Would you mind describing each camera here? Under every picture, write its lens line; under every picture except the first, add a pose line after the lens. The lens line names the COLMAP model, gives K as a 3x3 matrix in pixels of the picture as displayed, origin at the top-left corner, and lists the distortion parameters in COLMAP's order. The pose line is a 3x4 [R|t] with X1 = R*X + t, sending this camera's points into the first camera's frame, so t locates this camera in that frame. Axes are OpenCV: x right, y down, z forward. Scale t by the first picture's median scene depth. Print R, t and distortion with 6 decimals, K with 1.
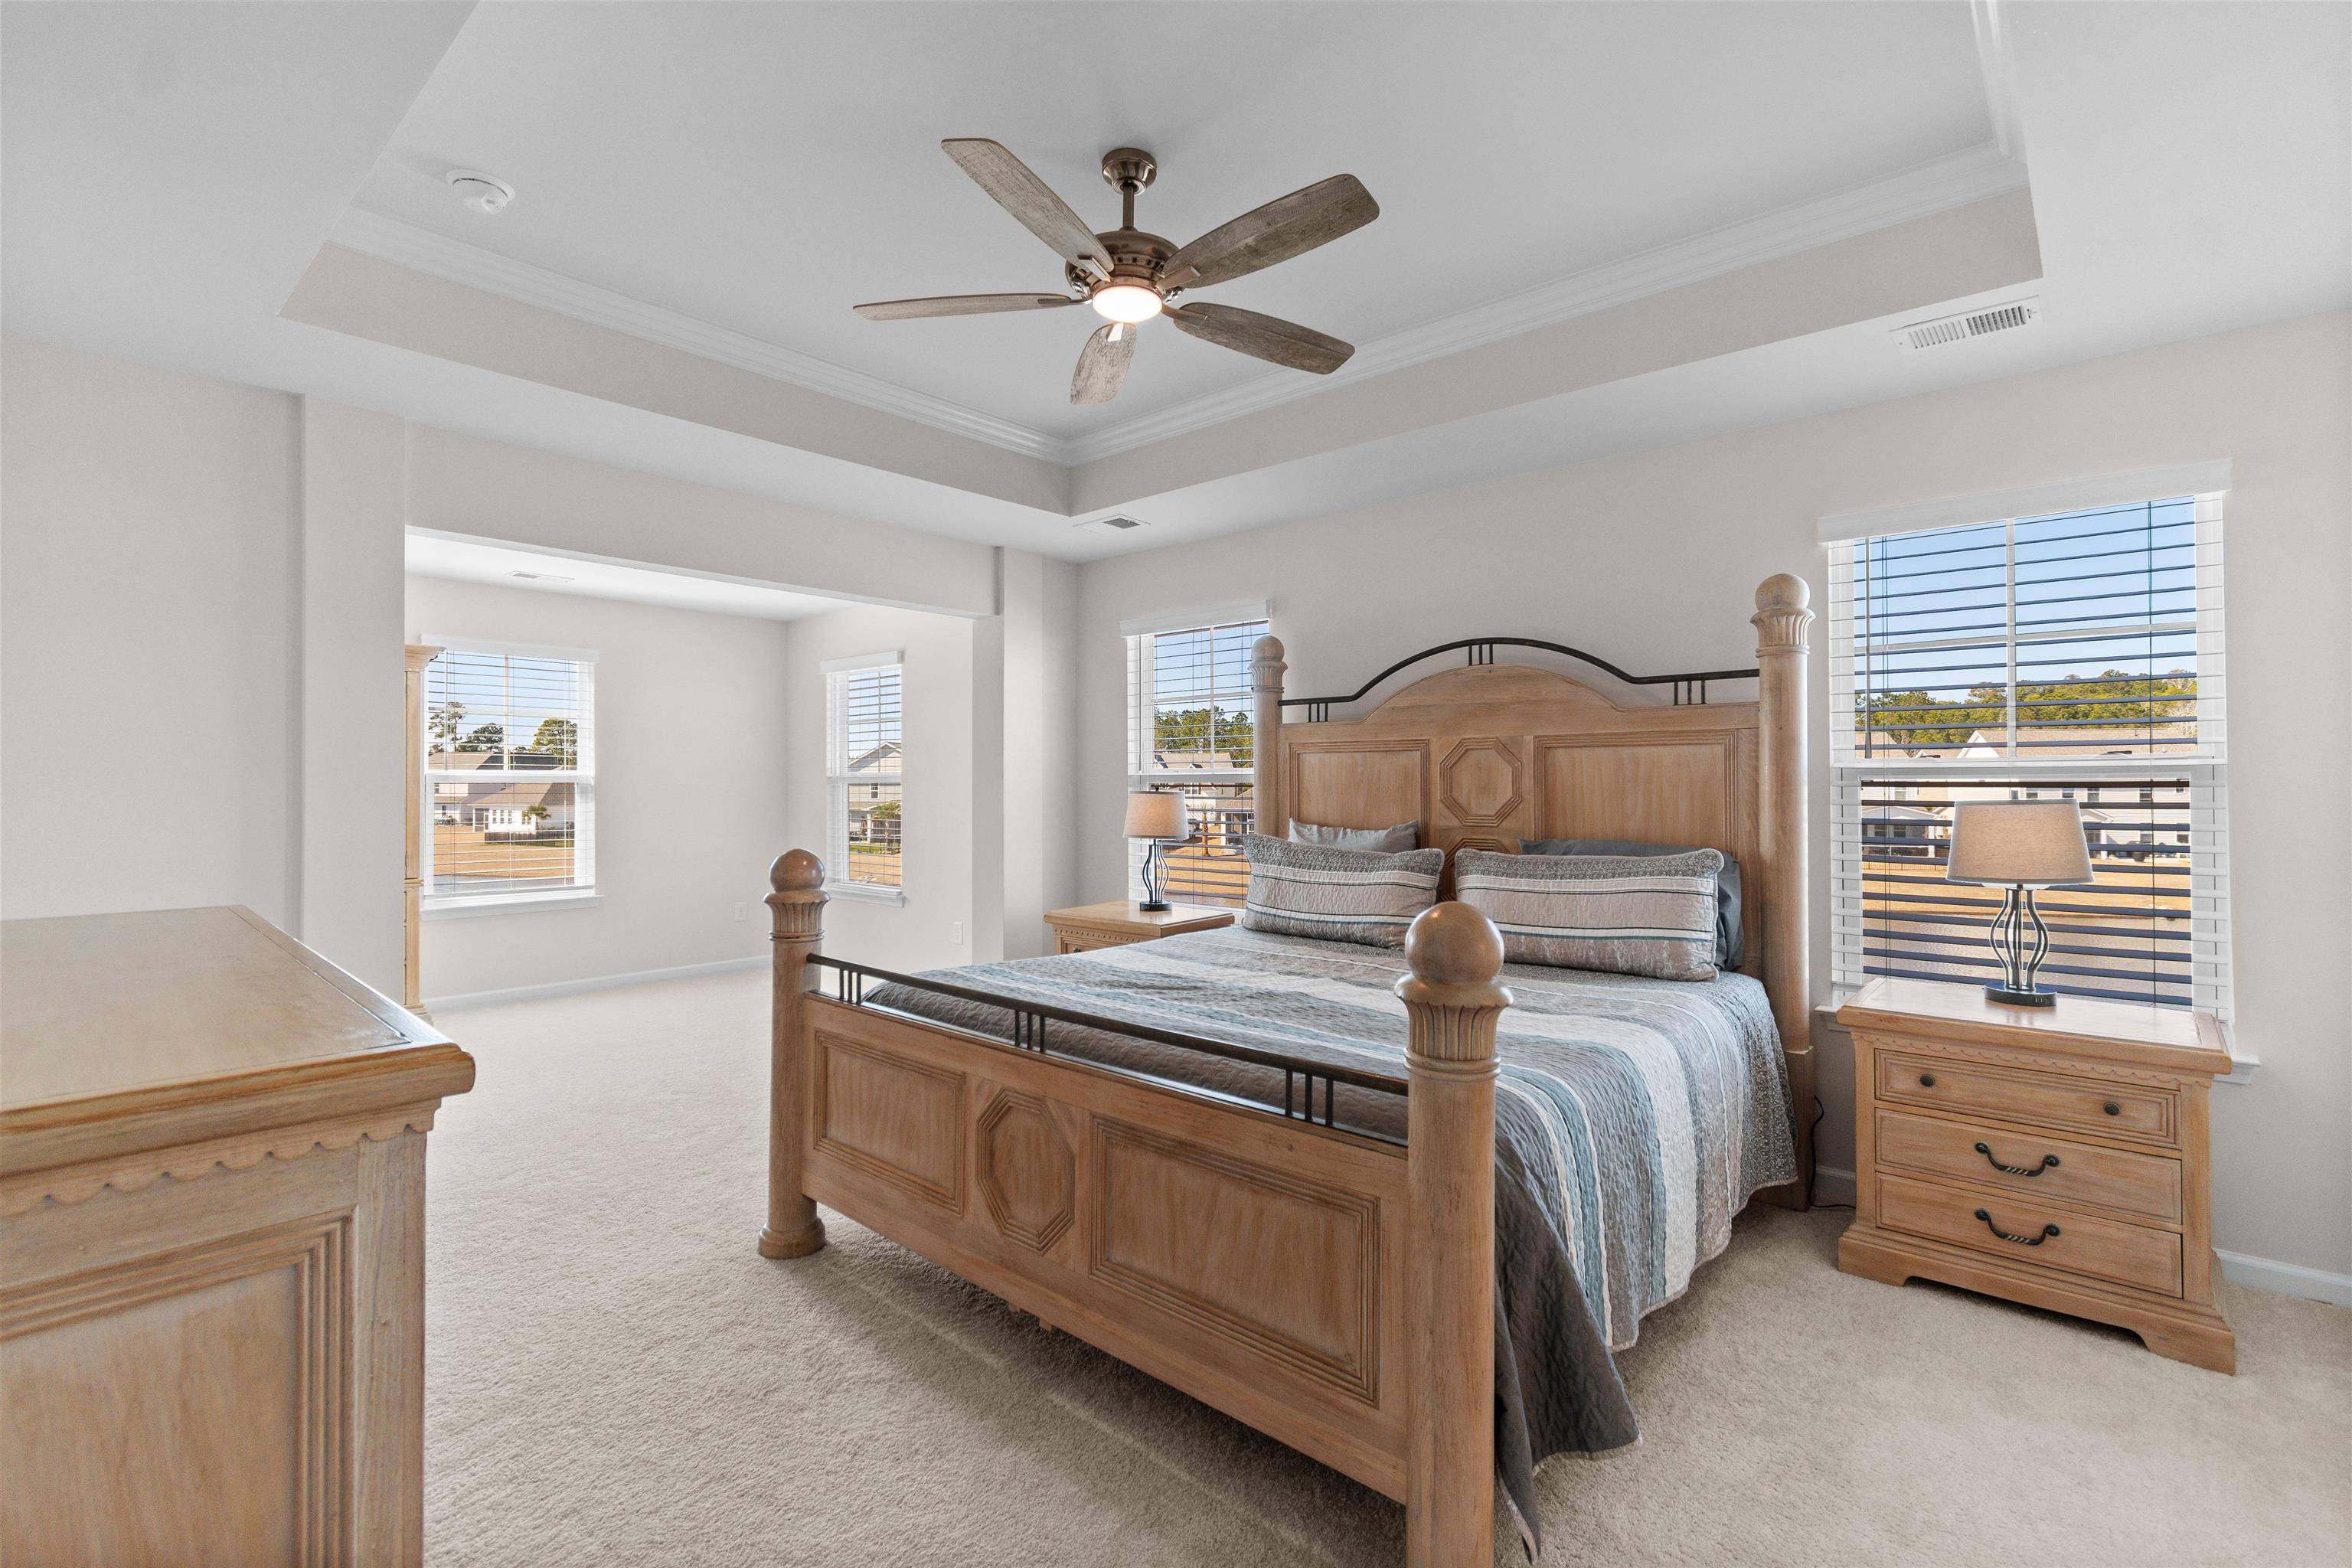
lens RADIAL K [[1026.0, 0, 1176.0], [0, 1026.0, 784.0], [0, 0, 1]] dist [-0.001247, -0.000015]
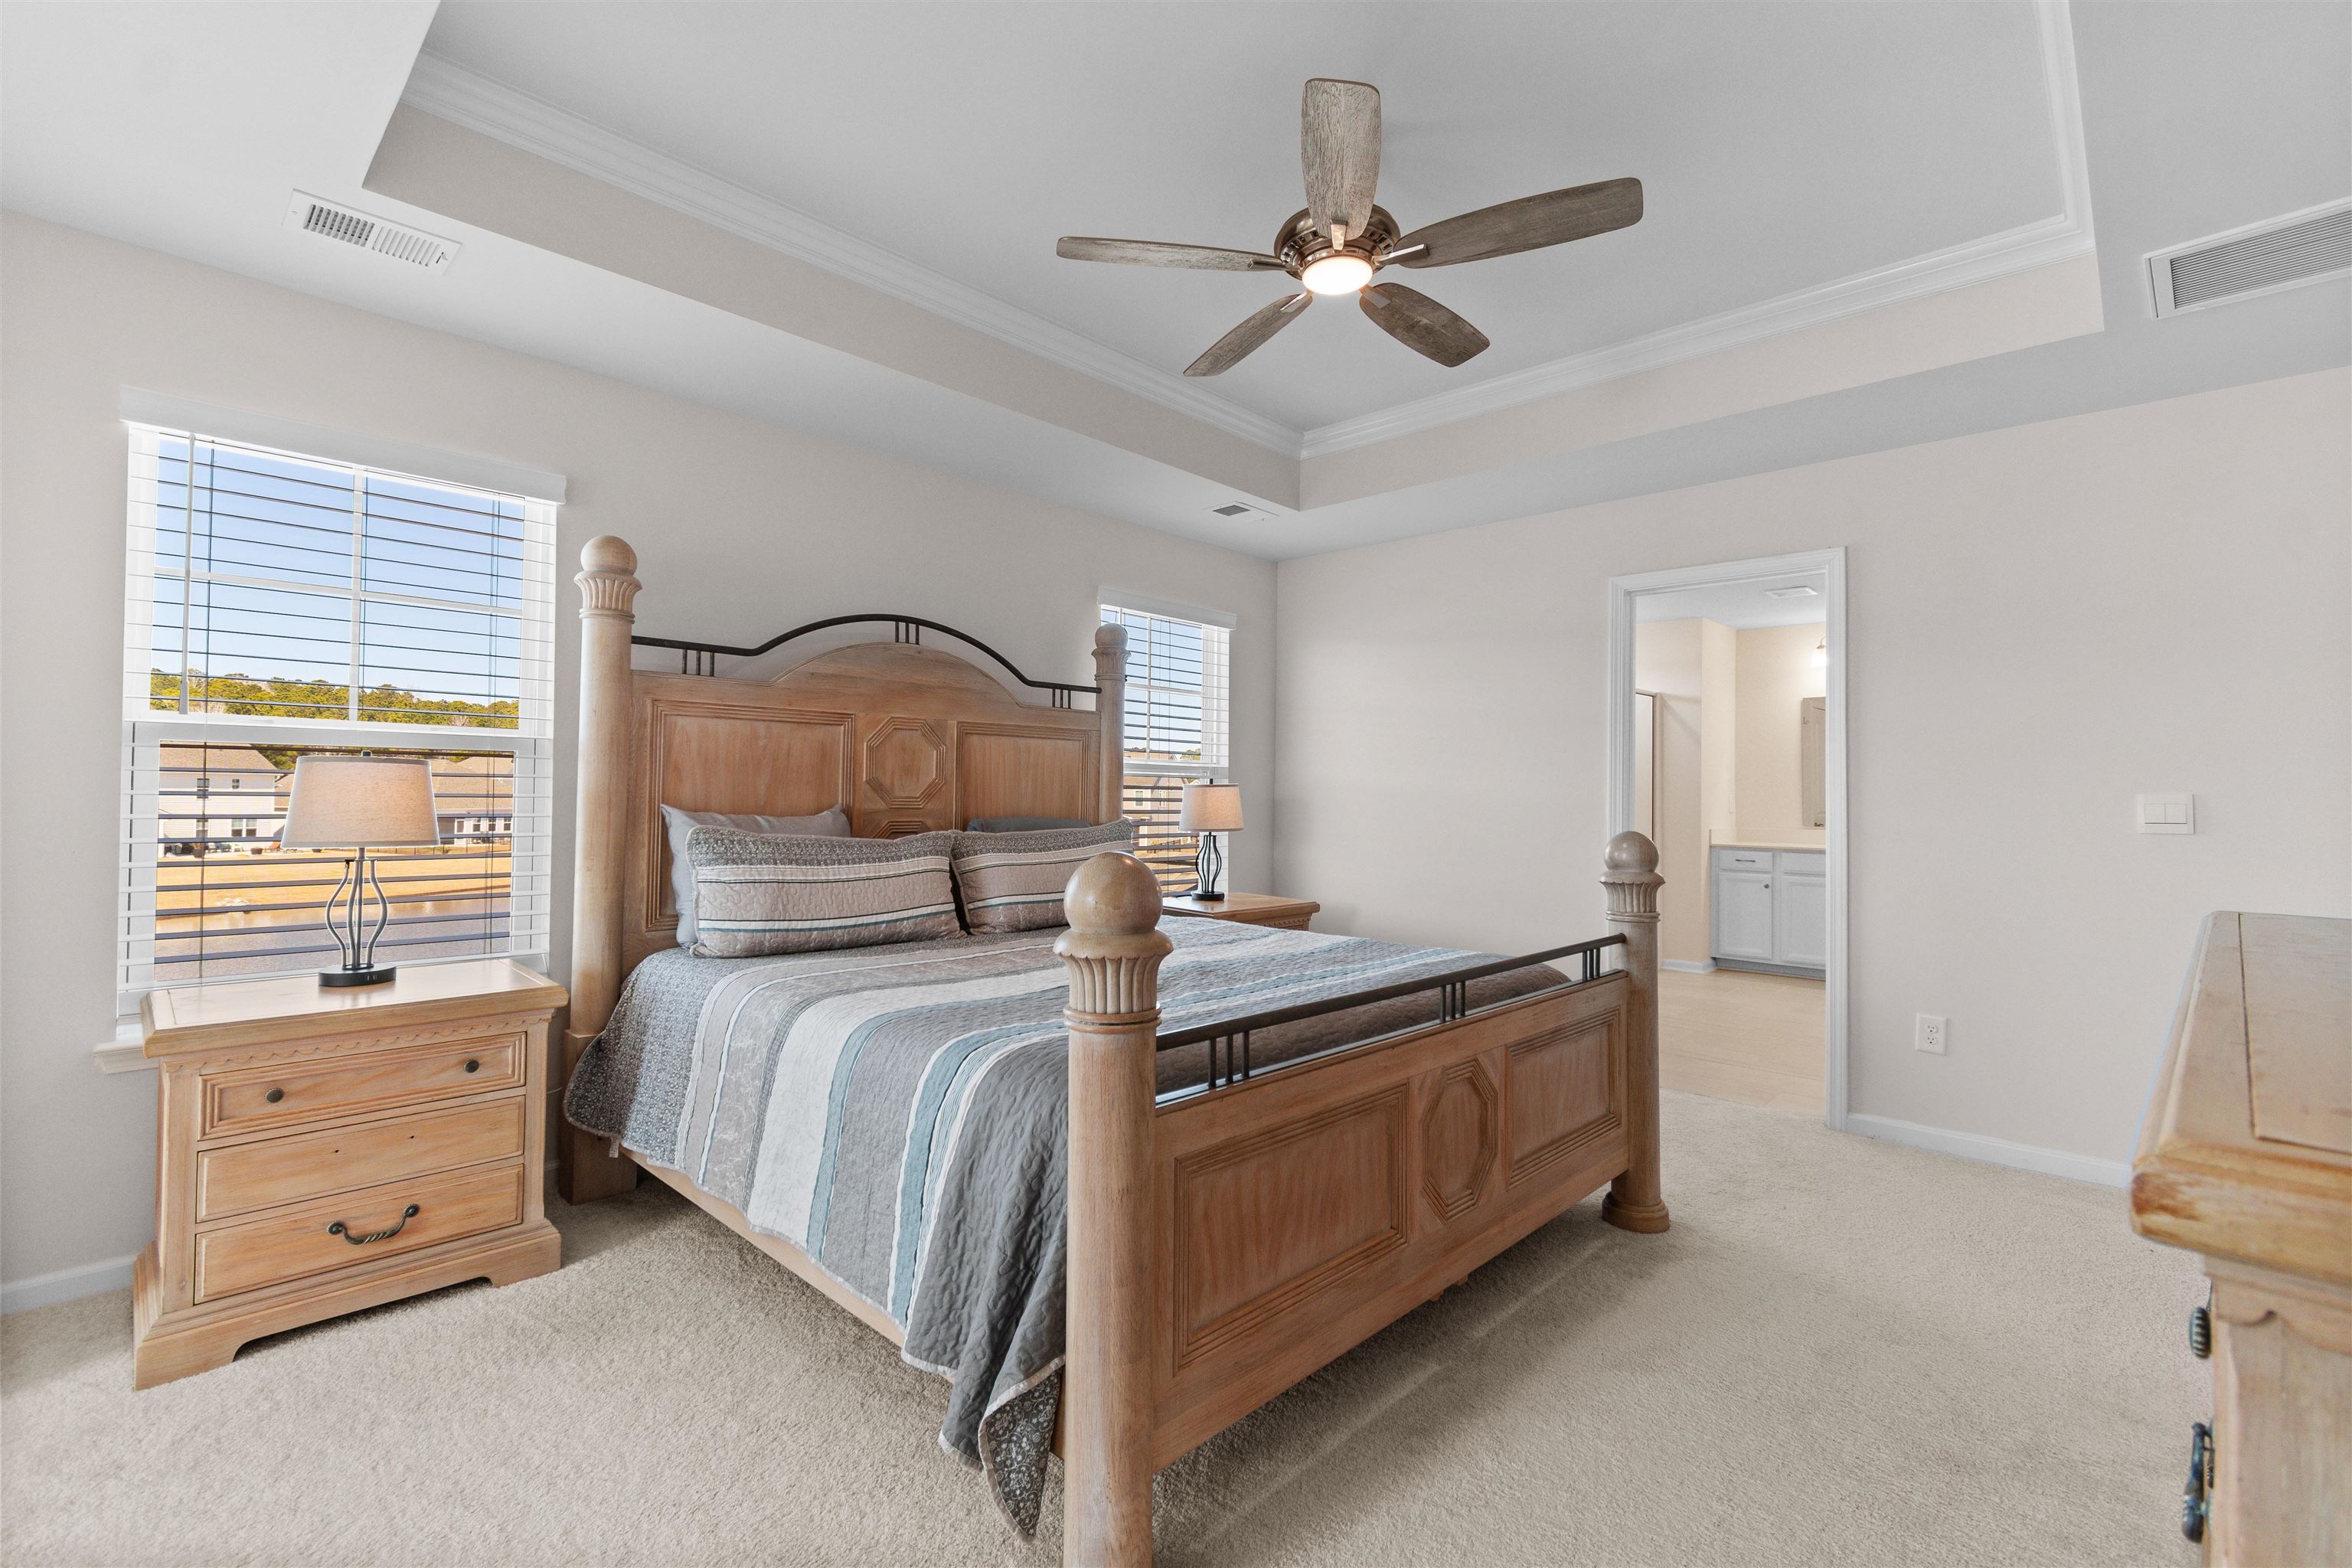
lens RADIAL K [[1026.0, 0, 1176.0], [0, 1026.0, 784.0], [0, 0, 1]] dist [-0.001247, -0.000015]
pose [[0.029836, 0.001736, 0.999553, -0.681532], [-0.019374, 0.999812, -0.001158, 0.014476], [-0.999367, -0.019331, 0.029864, 0.716654]]
